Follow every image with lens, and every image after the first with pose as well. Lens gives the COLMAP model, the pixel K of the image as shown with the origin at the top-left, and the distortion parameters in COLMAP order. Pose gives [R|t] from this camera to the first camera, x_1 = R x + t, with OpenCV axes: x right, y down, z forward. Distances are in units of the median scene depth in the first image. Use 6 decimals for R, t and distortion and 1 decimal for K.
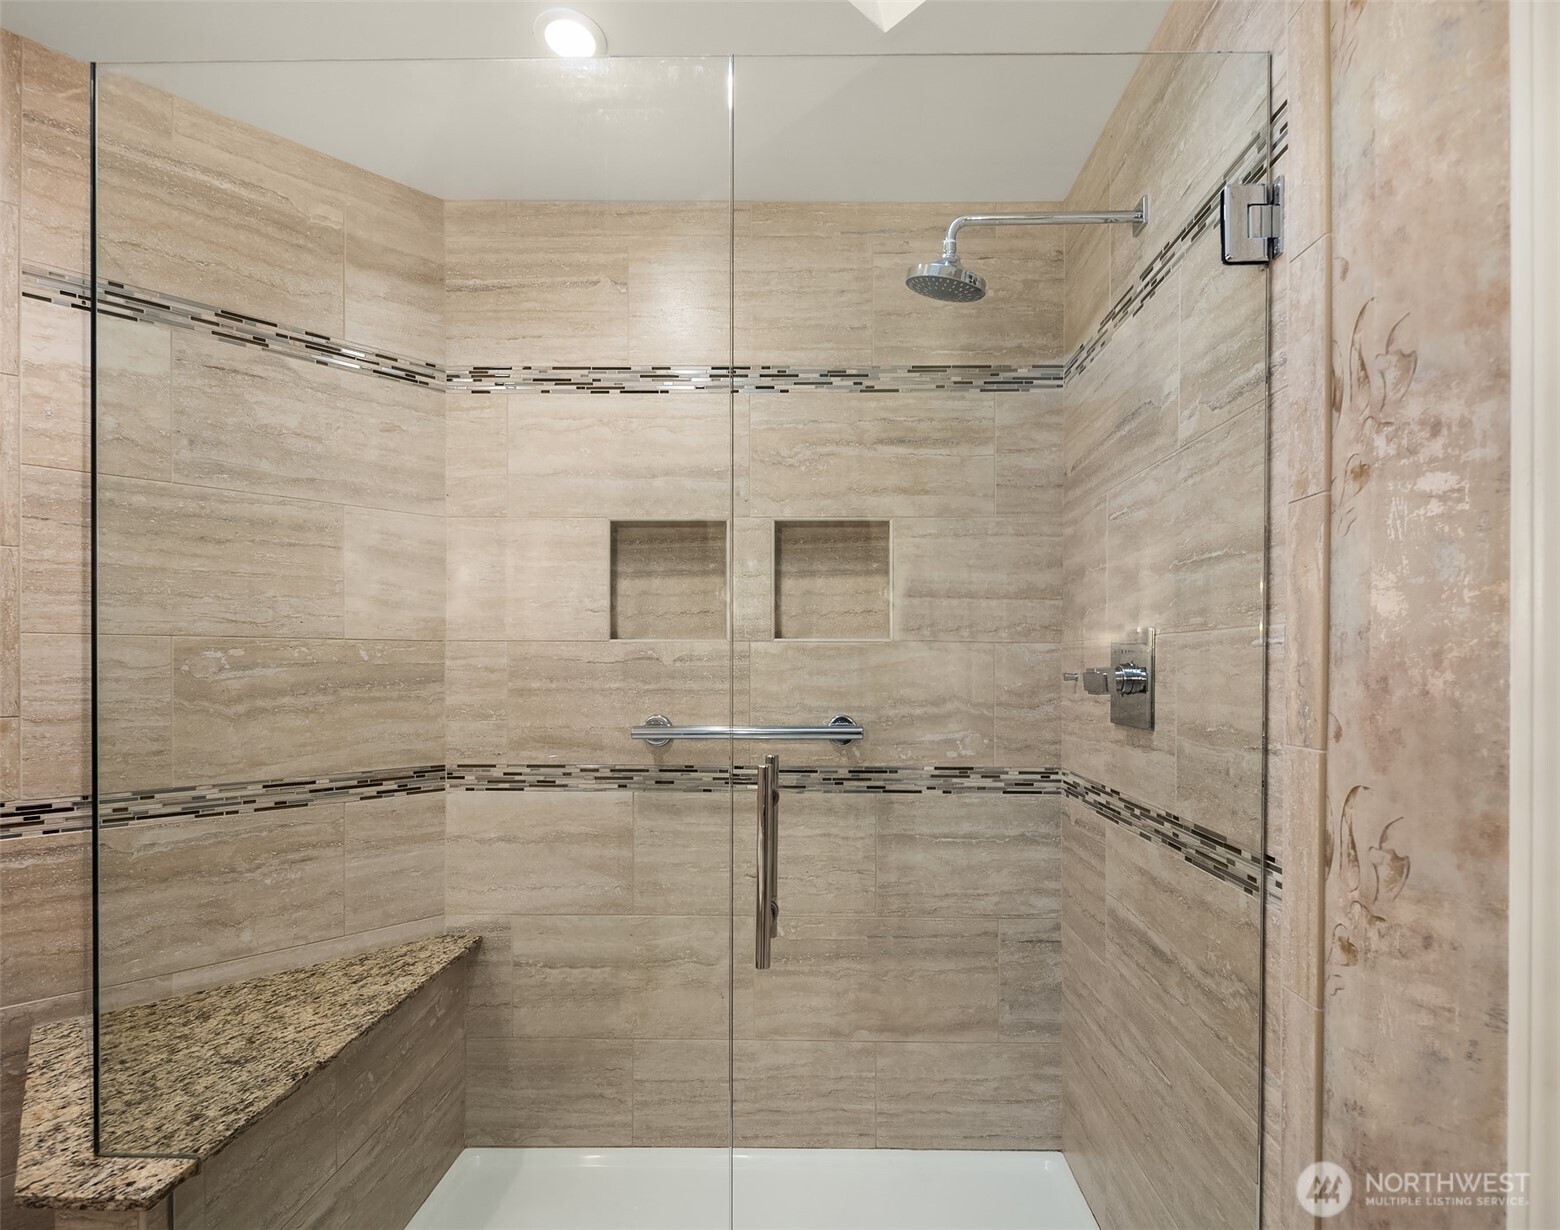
lens RADIAL K [[764.4, 0, 783.7], [0, 764.4, 657.1], [0, 0, 1]] dist [0.002360, -0.002153]
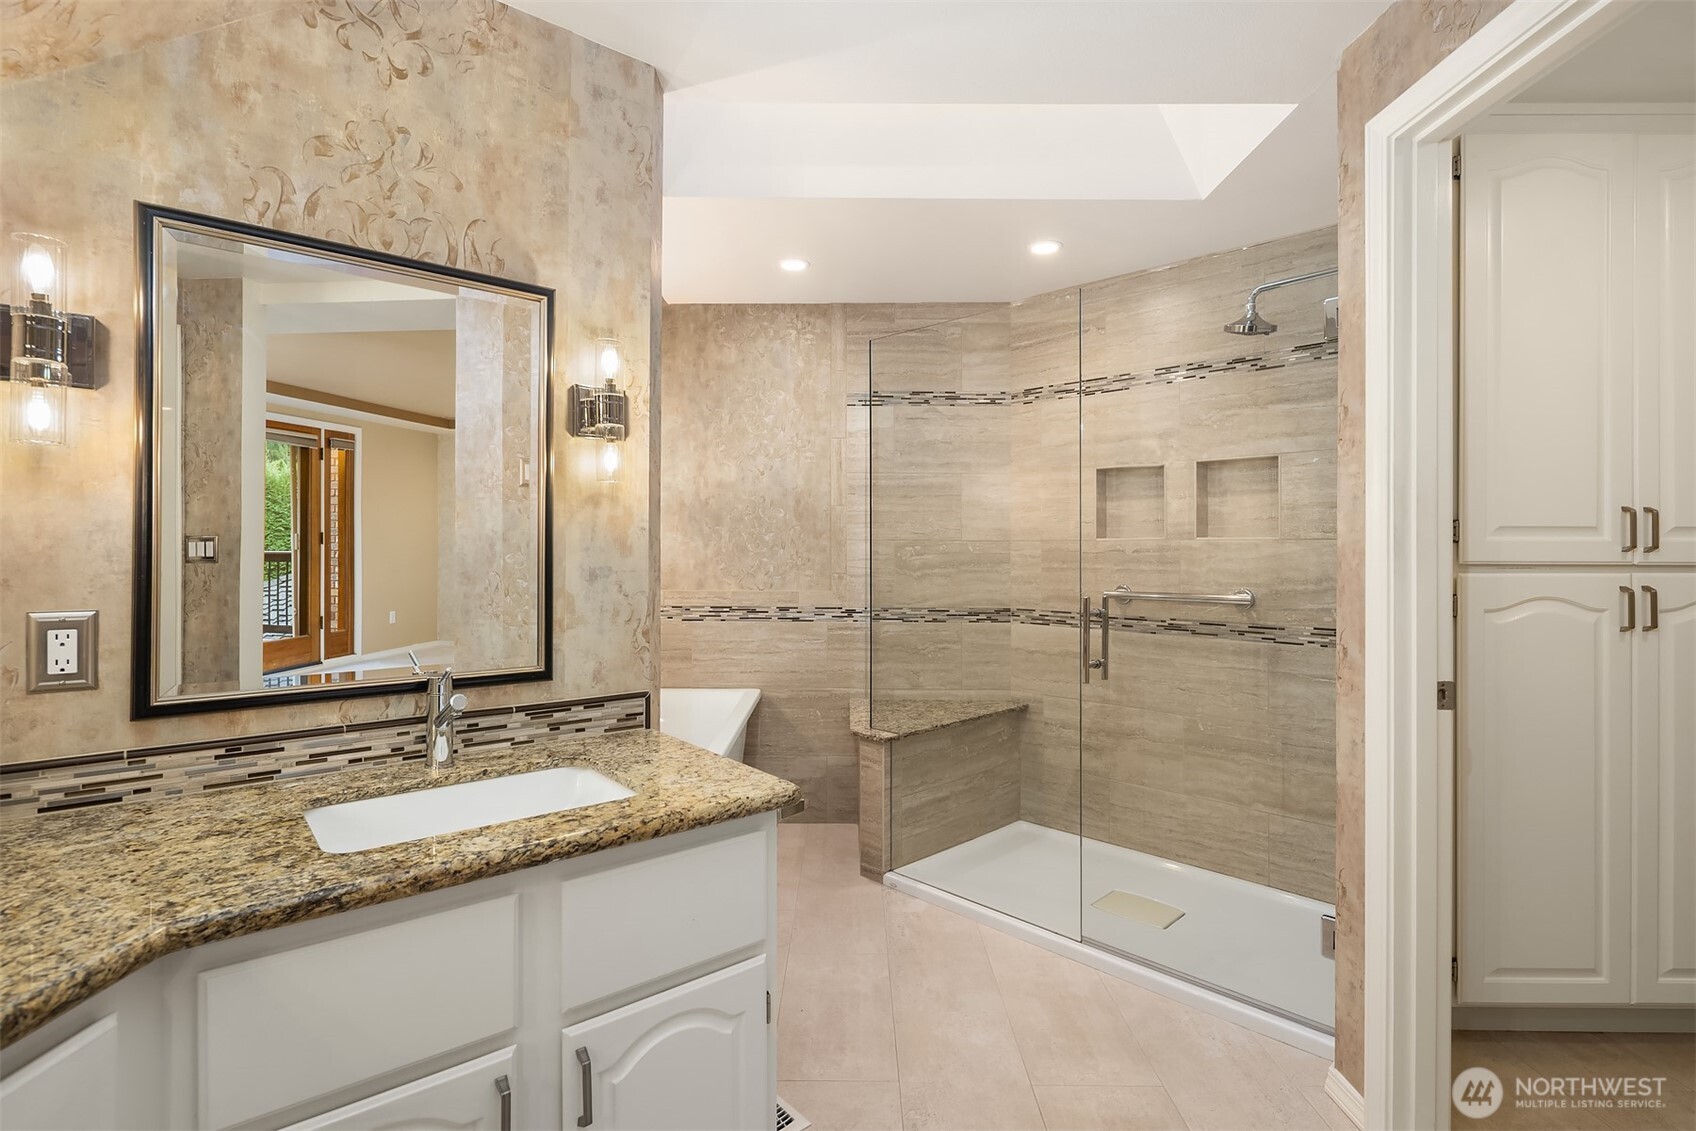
lens RADIAL K [[835.9, 0, 849.7], [0, 835.9, 556.5], [0, 0, 1]] dist [-0.001362, -0.000059]
pose [[0.736459, 0.005492, -0.676459, 0.627710], [-0.000611, 0.999972, 0.007454, 0.001482], [0.676481, -0.005076, 0.736442, -0.736920]]
